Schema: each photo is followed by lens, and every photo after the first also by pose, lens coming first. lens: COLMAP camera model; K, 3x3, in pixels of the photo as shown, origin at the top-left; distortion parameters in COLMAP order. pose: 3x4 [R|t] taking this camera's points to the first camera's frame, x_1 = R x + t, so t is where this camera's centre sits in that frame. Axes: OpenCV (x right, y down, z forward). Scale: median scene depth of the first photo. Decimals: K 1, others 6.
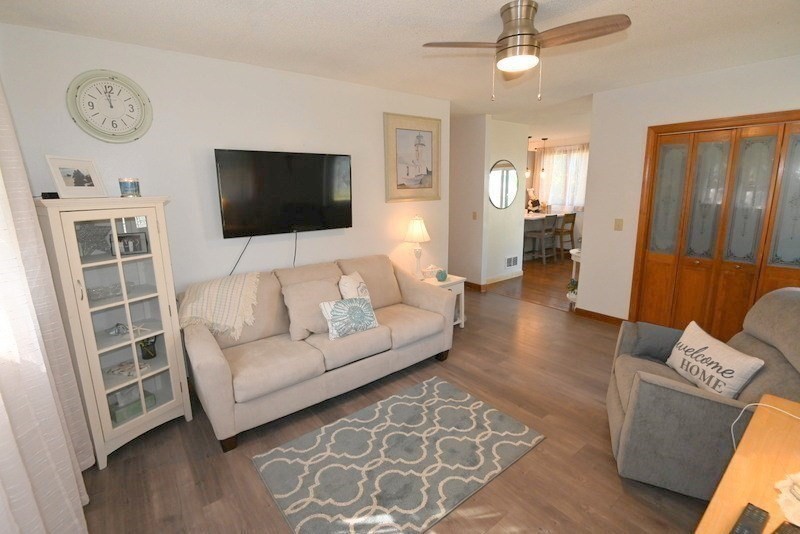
lens RADIAL K [[361.4, 0, 403.1], [0, 361.4, 258.4], [0, 0, 1]] dist [-0.018113, -0.000578]
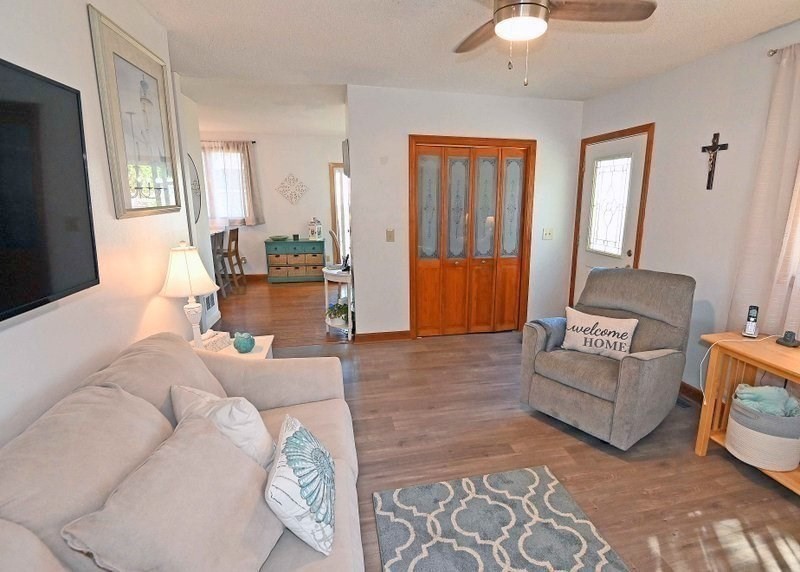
lens RADIAL K [[407.7, 0, 426.7], [0, 407.7, 288.3], [0, 0, 1]] dist [-0.002365, -0.000440]
pose [[0.426455, -0.179796, 0.886459, -0.450630], [0.159714, 0.979614, 0.121855, -0.097521], [-0.890296, 0.089614, 0.446477, 0.591619]]
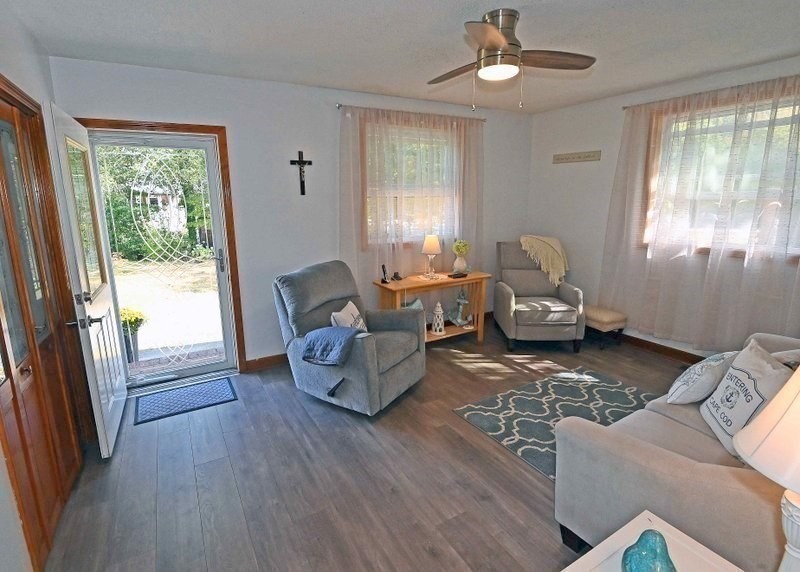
lens RADIAL K [[395.9, 0, 400.0], [0, 395.9, 286.0], [0, 0, 1]] dist [-0.003202, -0.000540]
pose [[-0.990694, 0.008312, 0.135856, 0.301856], [0.061174, 0.918833, 0.389876, -0.301929], [-0.121589, 0.394559, -0.910791, 1.578347]]
